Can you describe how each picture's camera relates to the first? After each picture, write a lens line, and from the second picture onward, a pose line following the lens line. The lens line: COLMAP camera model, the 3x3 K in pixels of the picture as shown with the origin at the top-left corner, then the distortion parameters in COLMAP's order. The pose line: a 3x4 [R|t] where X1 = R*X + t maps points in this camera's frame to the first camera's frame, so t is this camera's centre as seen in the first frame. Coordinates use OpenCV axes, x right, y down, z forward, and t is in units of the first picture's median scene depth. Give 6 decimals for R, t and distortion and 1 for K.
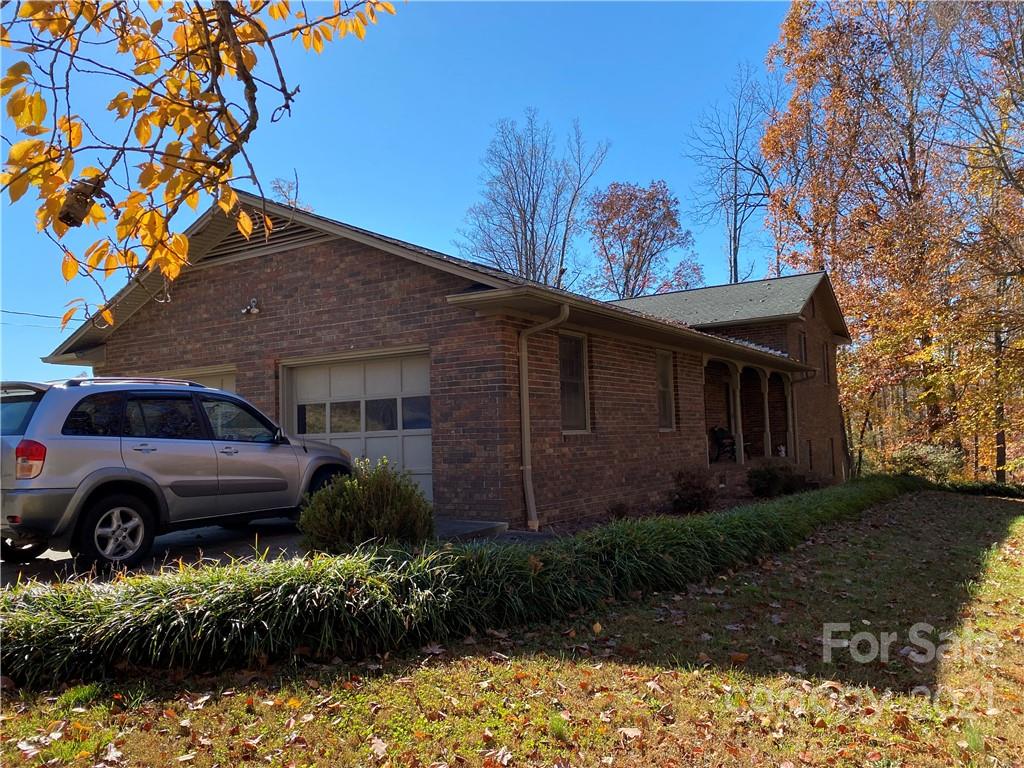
lens RADIAL K [[768.3, 0, 512.0], [0, 768.3, 384.0], [0, 0, 1]] dist [0.082910, -0.000557]
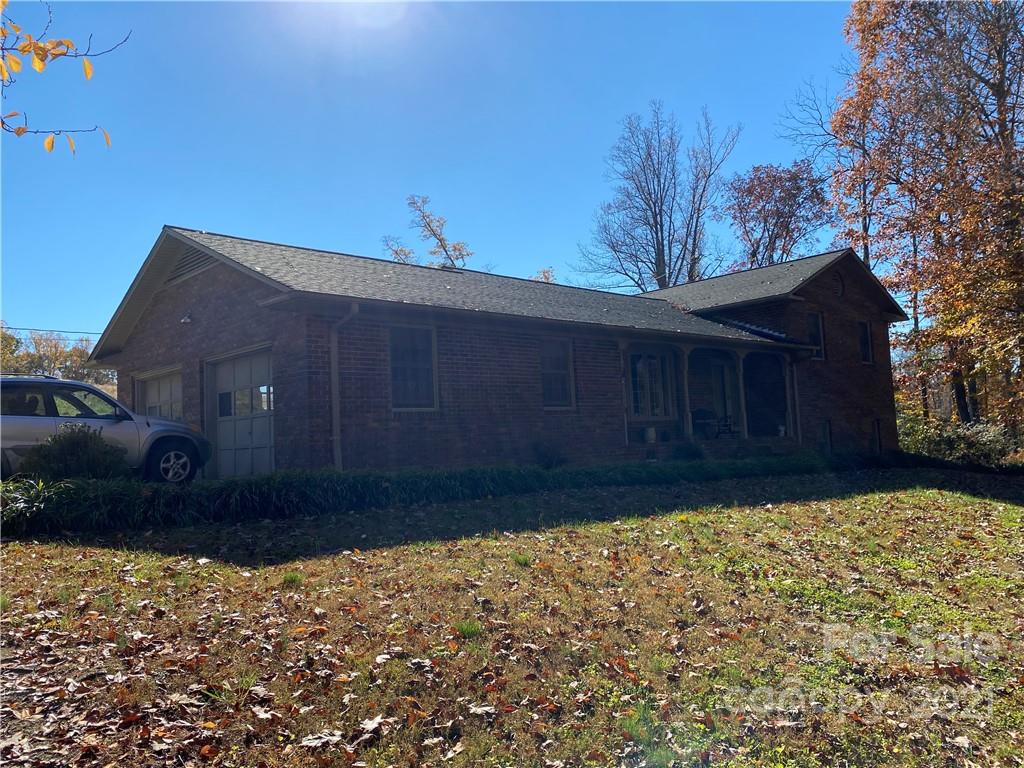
lens RADIAL K [[763.2, 0, 512.0], [0, 763.2, 384.0], [0, 0, 1]] dist [0.034503, -0.000630]
pose [[0.972165, -0.031447, -0.232179, 0.240904], [0.032535, 0.999470, 0.000855, 0.013222], [0.232029, -0.008385, 0.972673, -0.047281]]
